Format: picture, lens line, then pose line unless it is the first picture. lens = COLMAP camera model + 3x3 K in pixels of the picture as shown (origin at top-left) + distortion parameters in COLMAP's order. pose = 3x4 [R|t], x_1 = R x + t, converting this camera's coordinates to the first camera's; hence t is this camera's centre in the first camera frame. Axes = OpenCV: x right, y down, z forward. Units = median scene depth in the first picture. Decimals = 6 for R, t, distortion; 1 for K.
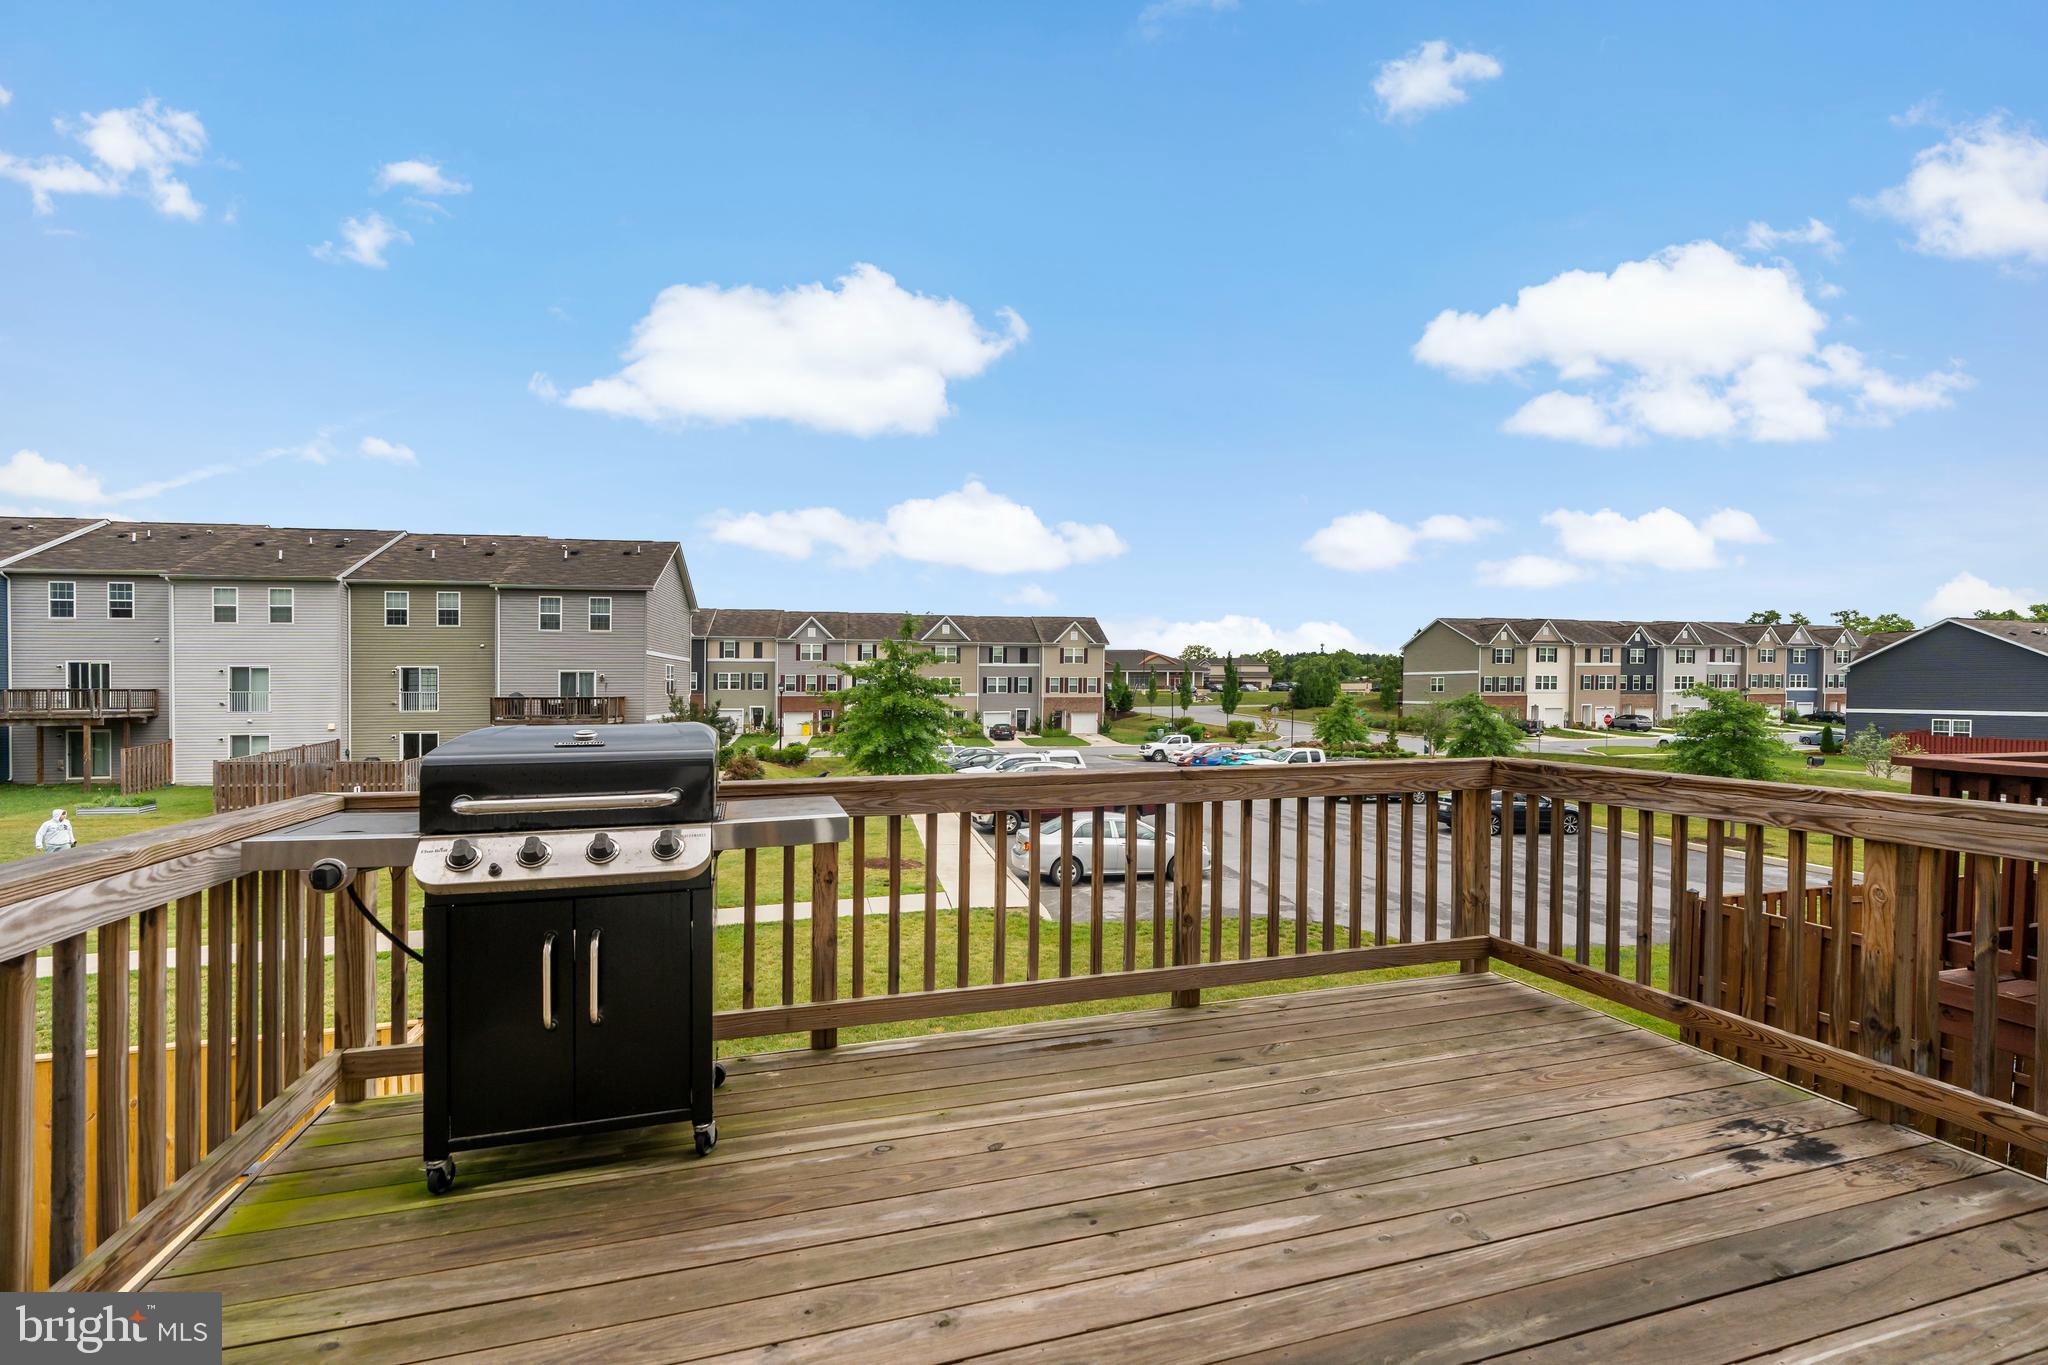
lens RADIAL K [[932.5, 0, 1024.5], [0, 932.5, 662.1], [0, 0, 1]] dist [-0.014038, 0.004605]
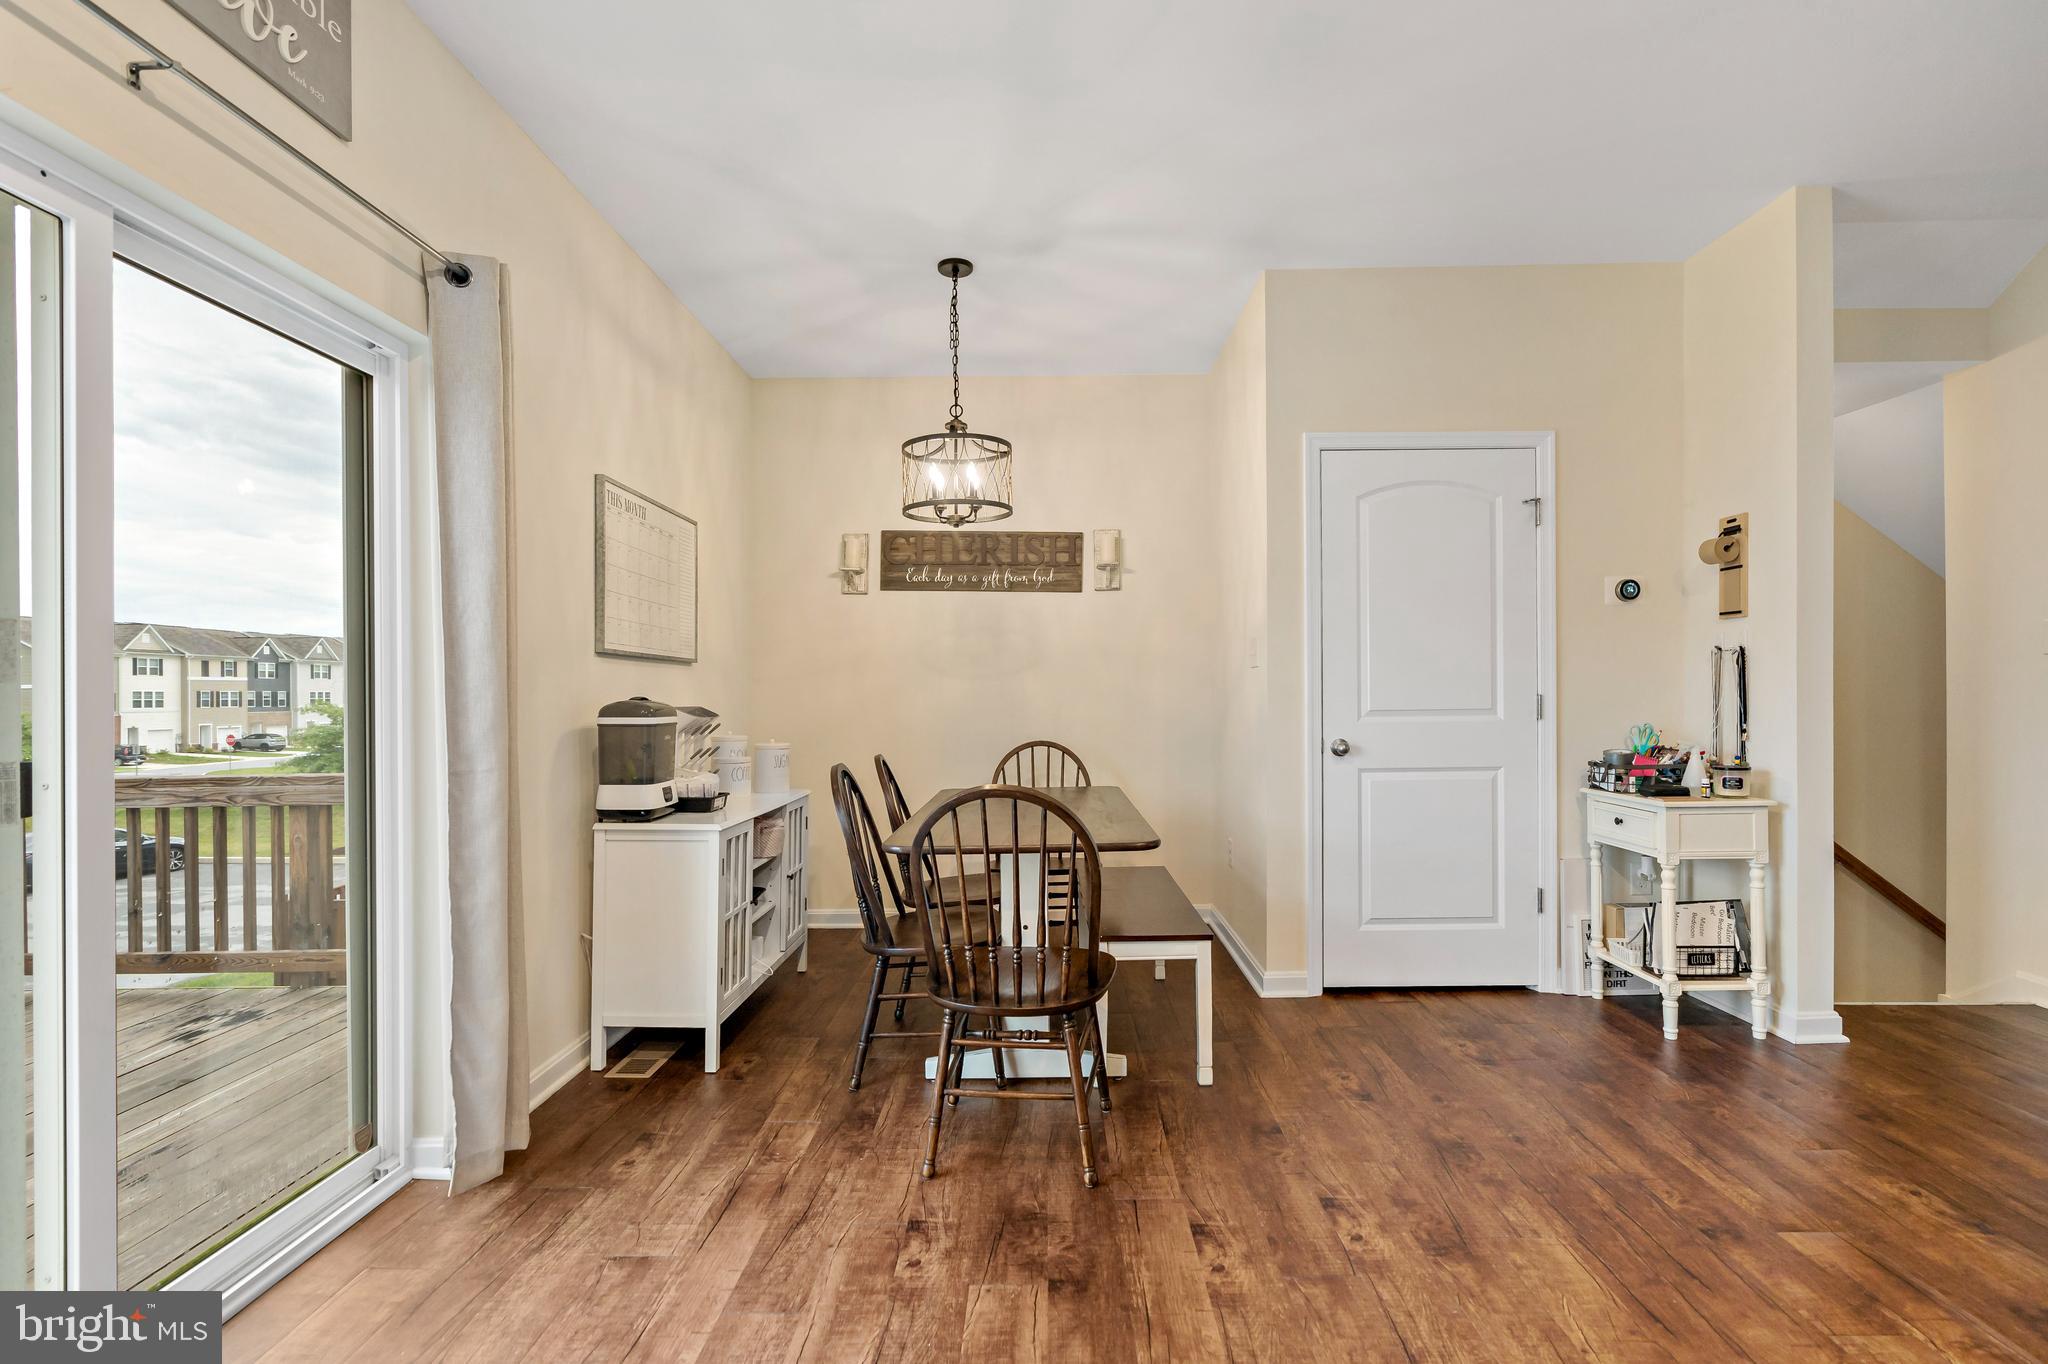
lens RADIAL K [[932.5, 0, 1029.6], [0, 932.5, 695.6], [0, 0, 1]] dist [-0.014038, 0.004605]
pose [[0.293562, -0.003450, 0.955934, -0.169560], [-0.015013, 0.999854, 0.008218, -0.019028], [-0.955822, -0.016764, 0.293467, -0.542610]]
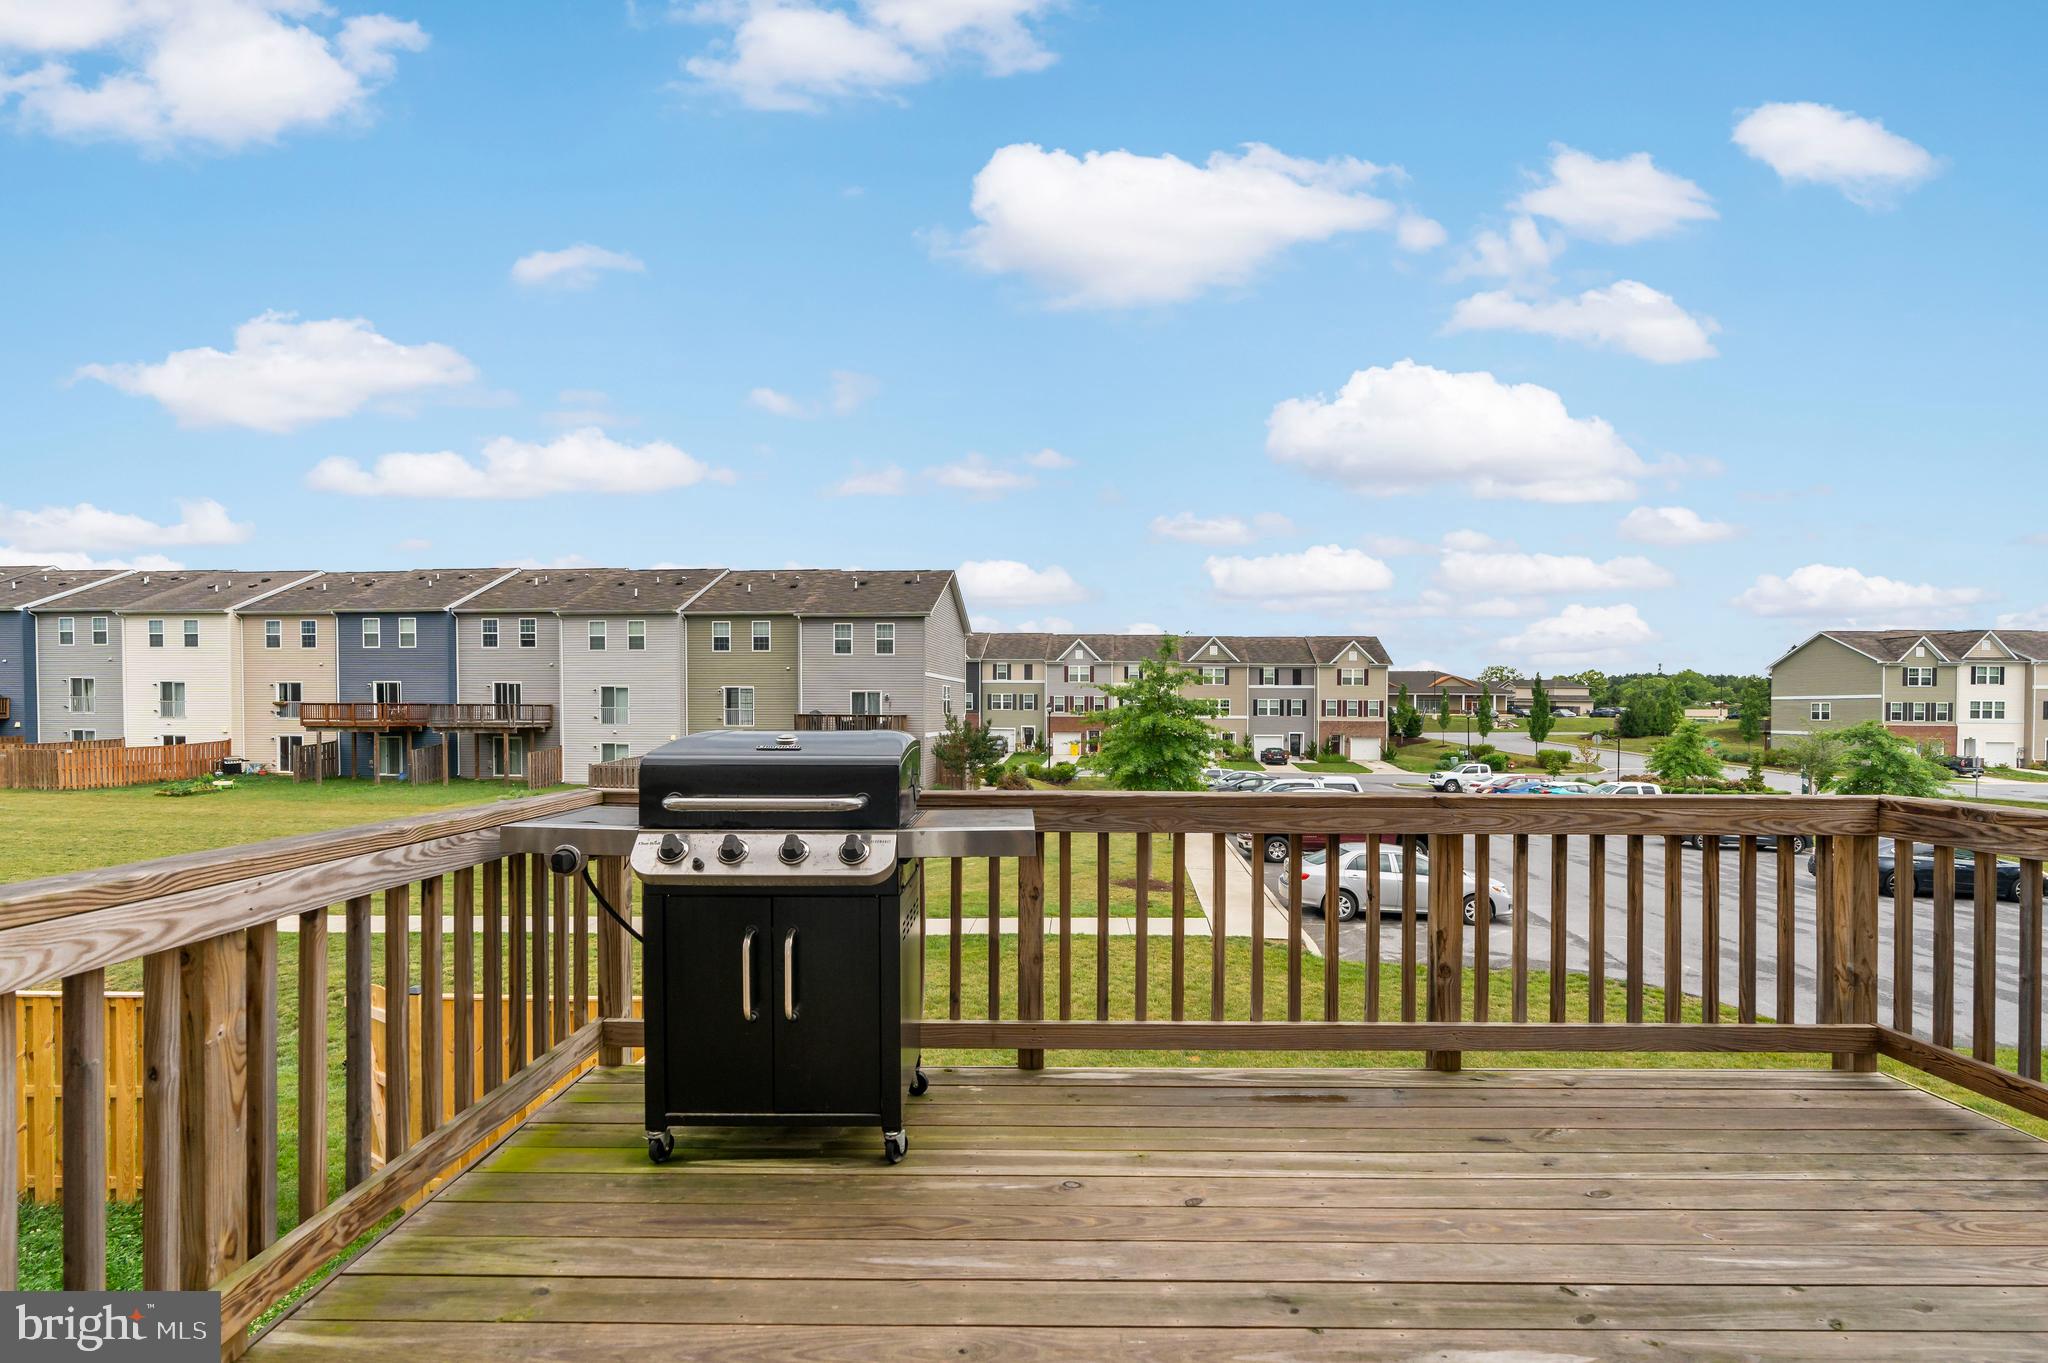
lens RADIAL K [[932.5, 0, 1007.4], [0, 932.5, 687.0], [0, 0, 1]] dist [-0.014038, 0.004605]
pose [[0.954269, 0.001184, -0.298946, 0.056449], [-0.000181, 0.999994, 0.003382, 0.014609], [0.298948, -0.003174, 0.954264, 0.072846]]
